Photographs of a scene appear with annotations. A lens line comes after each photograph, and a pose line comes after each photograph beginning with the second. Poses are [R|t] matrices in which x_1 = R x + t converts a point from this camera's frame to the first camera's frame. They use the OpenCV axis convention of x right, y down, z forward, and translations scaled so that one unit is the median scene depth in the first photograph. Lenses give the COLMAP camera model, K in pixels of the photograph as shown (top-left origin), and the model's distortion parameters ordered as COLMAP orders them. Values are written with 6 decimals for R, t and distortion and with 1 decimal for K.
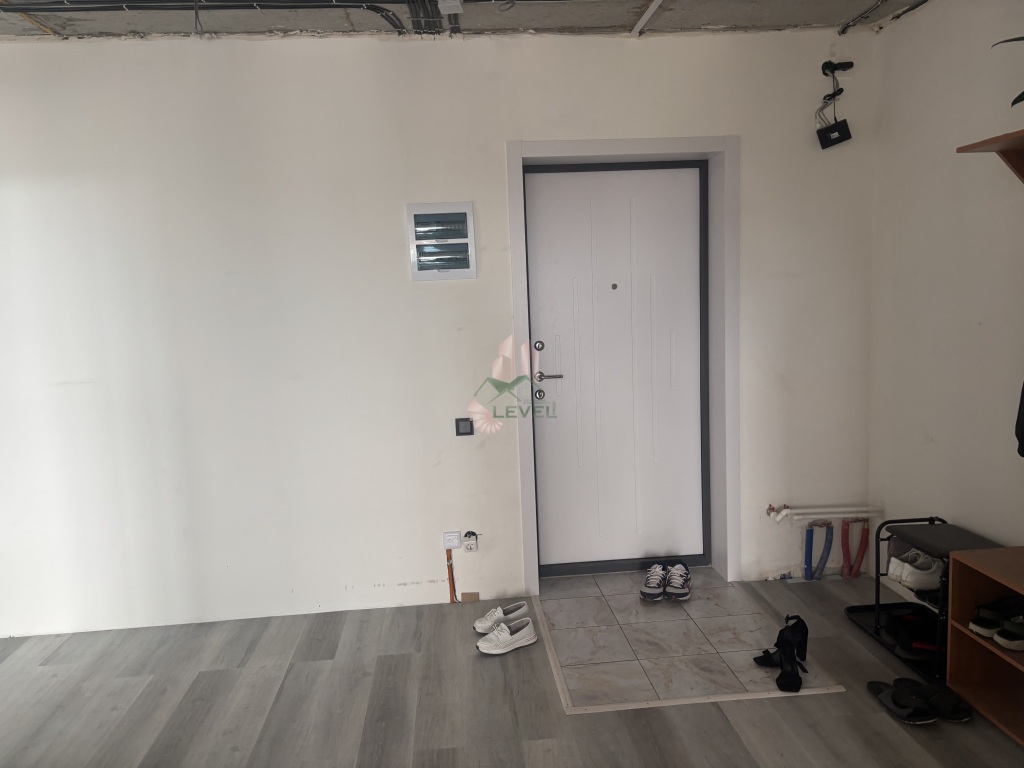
lens RADIAL K [[770.4, 0, 514.7], [0, 770.4, 386.5], [0, 0, 1]] dist [0.048689, -0.049419]
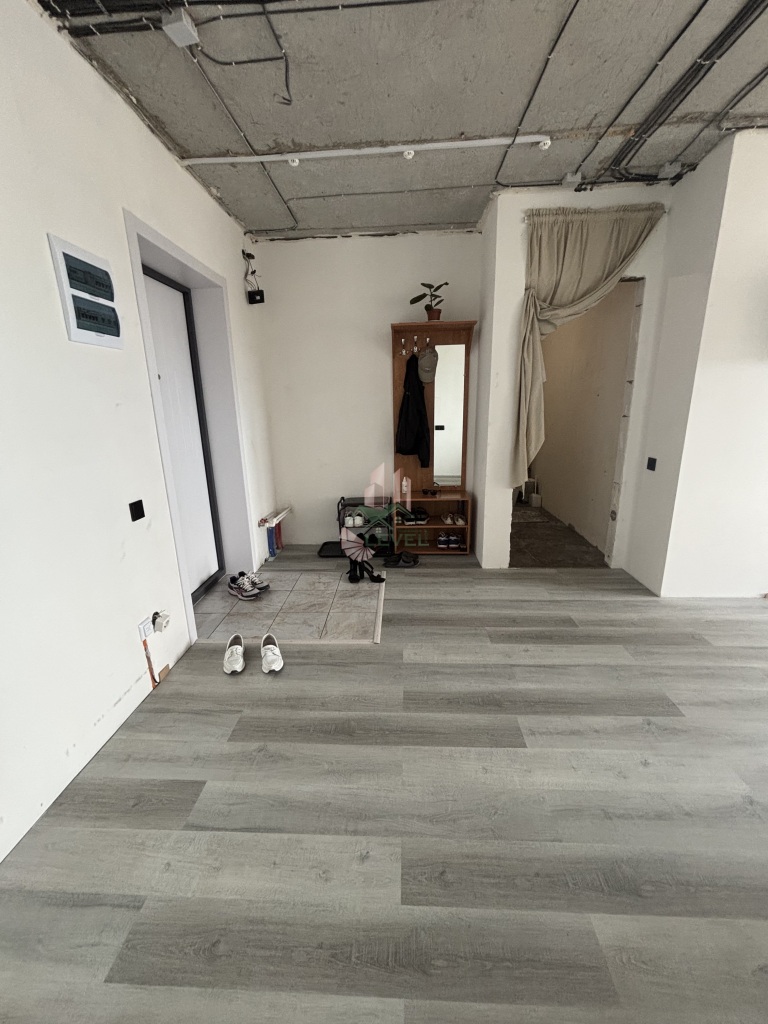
lens RADIAL K [[412.8, 0, 384.0], [0, 412.8, 510.8], [0, 0, 1]] dist [-0.001014, -0.000110]
pose [[0.133427, -0.212448, 0.968020, -0.596874], [0.136882, 0.971343, 0.194310, -0.005731], [-0.981560, 0.106578, 0.158684, 0.706530]]
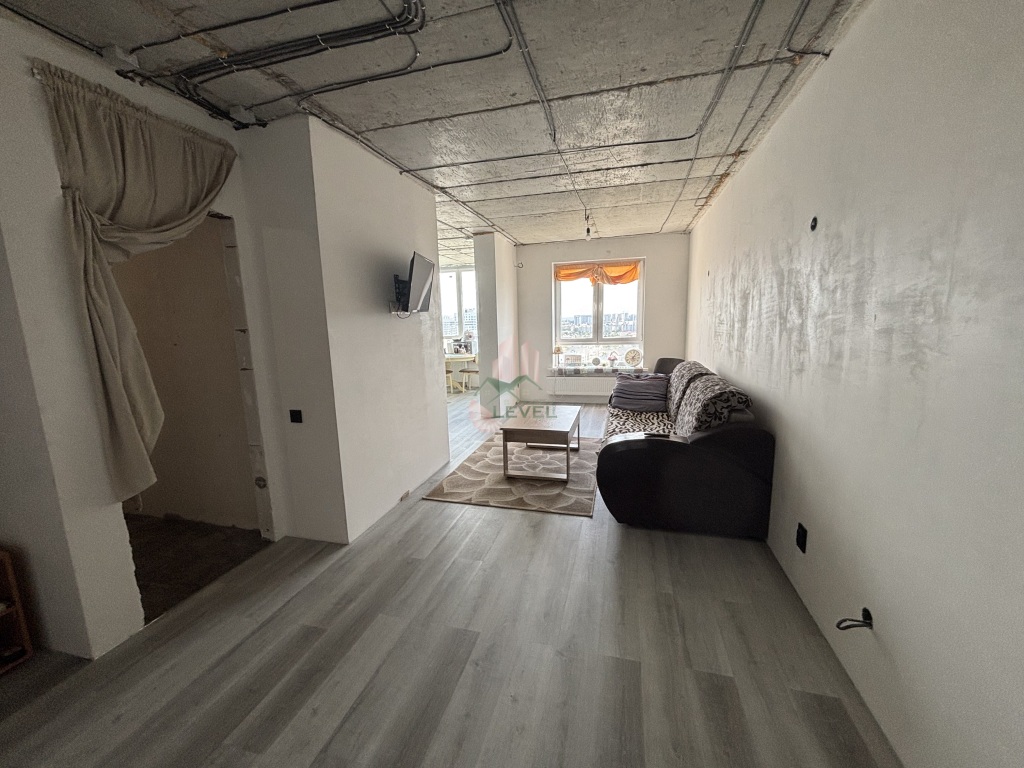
lens RADIAL K [[412.8, 0, 512.1], [0, 412.8, 385.5], [0, 0, 1]] dist [-0.001014, -0.000110]
pose [[-0.937893, 0.009079, 0.346805, -0.328719], [0.104224, 0.960853, 0.256708, -0.083043], [-0.330898, 0.276910, -0.902124, 0.865127]]
